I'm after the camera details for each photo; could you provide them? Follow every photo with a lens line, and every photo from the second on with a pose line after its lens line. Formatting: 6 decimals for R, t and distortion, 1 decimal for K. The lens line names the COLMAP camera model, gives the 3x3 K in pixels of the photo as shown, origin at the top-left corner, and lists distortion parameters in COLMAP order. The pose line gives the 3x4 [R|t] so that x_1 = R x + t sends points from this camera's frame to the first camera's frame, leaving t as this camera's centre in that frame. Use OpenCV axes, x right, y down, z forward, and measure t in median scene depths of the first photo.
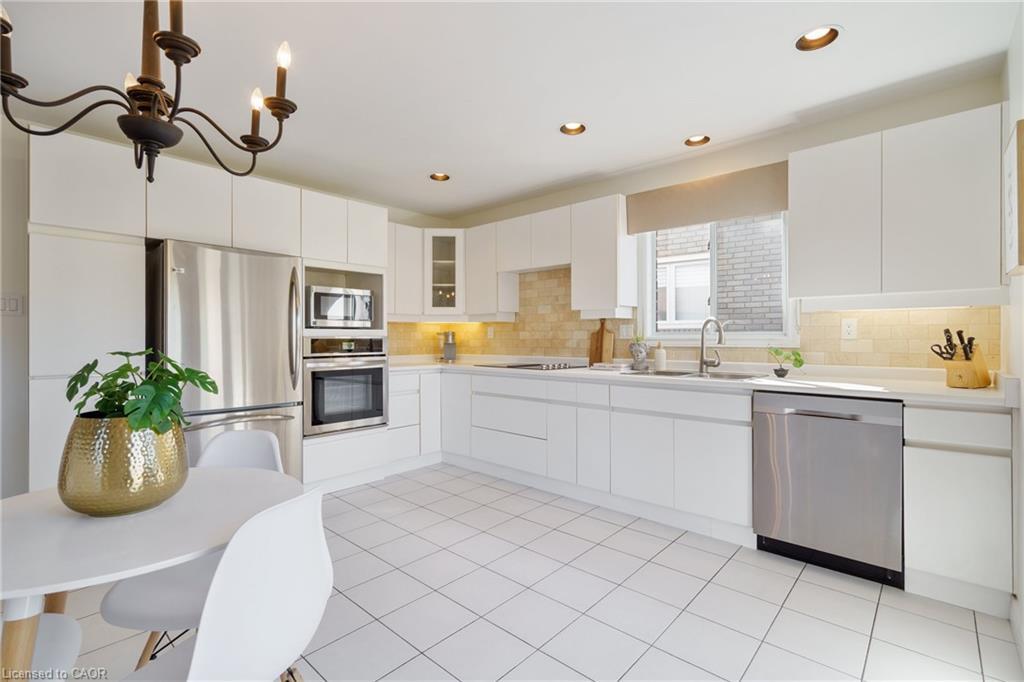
lens RADIAL K [[471.9, 0, 505.2], [0, 471.9, 337.3], [0, 0, 1]] dist [0.003037, 0.000436]
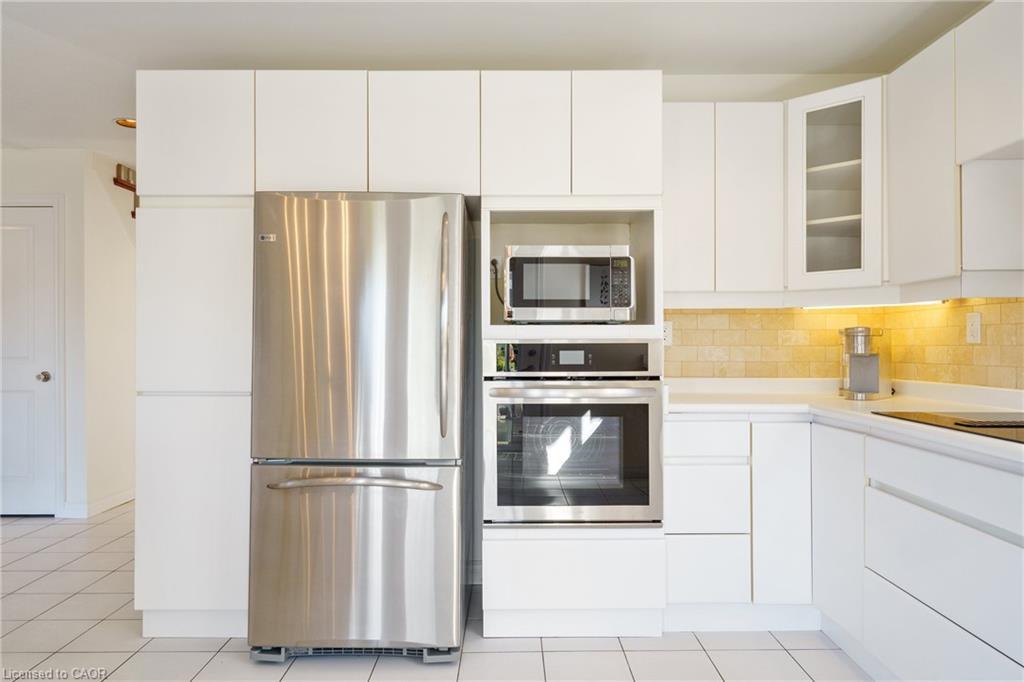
lens RADIAL K [[689.3, 0, 512.0], [0, 689.3, 341.0], [0, 0, 1]] dist [0.005662, 0.001765]
pose [[0.679612, -0.001697, -0.733570, 0.149581], [0.001781, 0.999998, -0.000664, 0.000373], [0.733569, -0.000855, 0.679614, 0.396524]]
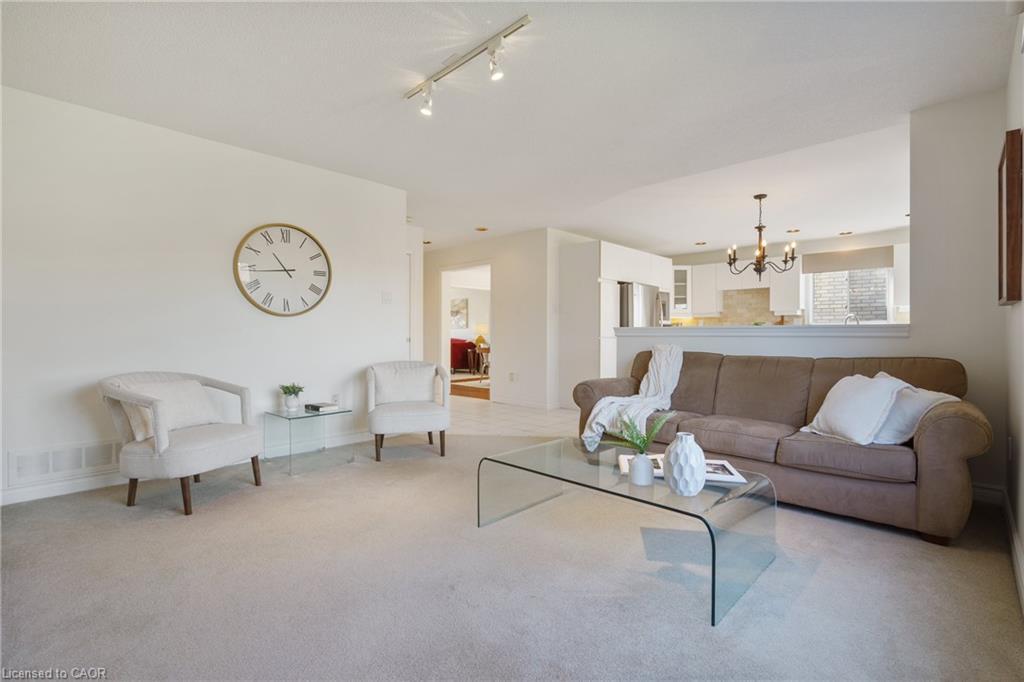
lens RADIAL K [[471.9, 0, 505.2], [0, 471.9, 337.3], [0, 0, 1]] dist [0.003037, 0.000436]
pose [[0.998754, 0.003725, -0.049756, -0.849246], [-0.003484, 0.999982, 0.004916, 0.045764], [0.049773, -0.004736, 0.998749, -1.011282]]
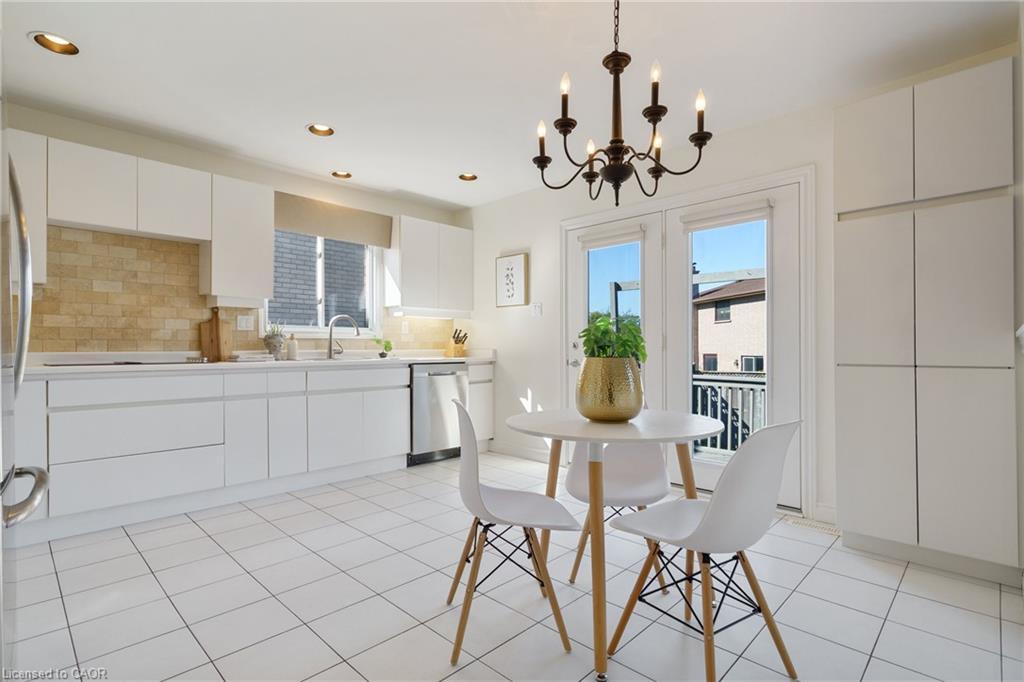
lens RADIAL K [[492.3, 0, 509.1], [0, 492.3, 348.8], [0, 0, 1]] dist [-0.001905, -0.000548]
pose [[0.033573, -0.000270, 0.999436, -0.731995], [0.000388, 1.000000, 0.000257, 0.040798], [-0.999436, 0.000379, 0.033573, 0.415418]]
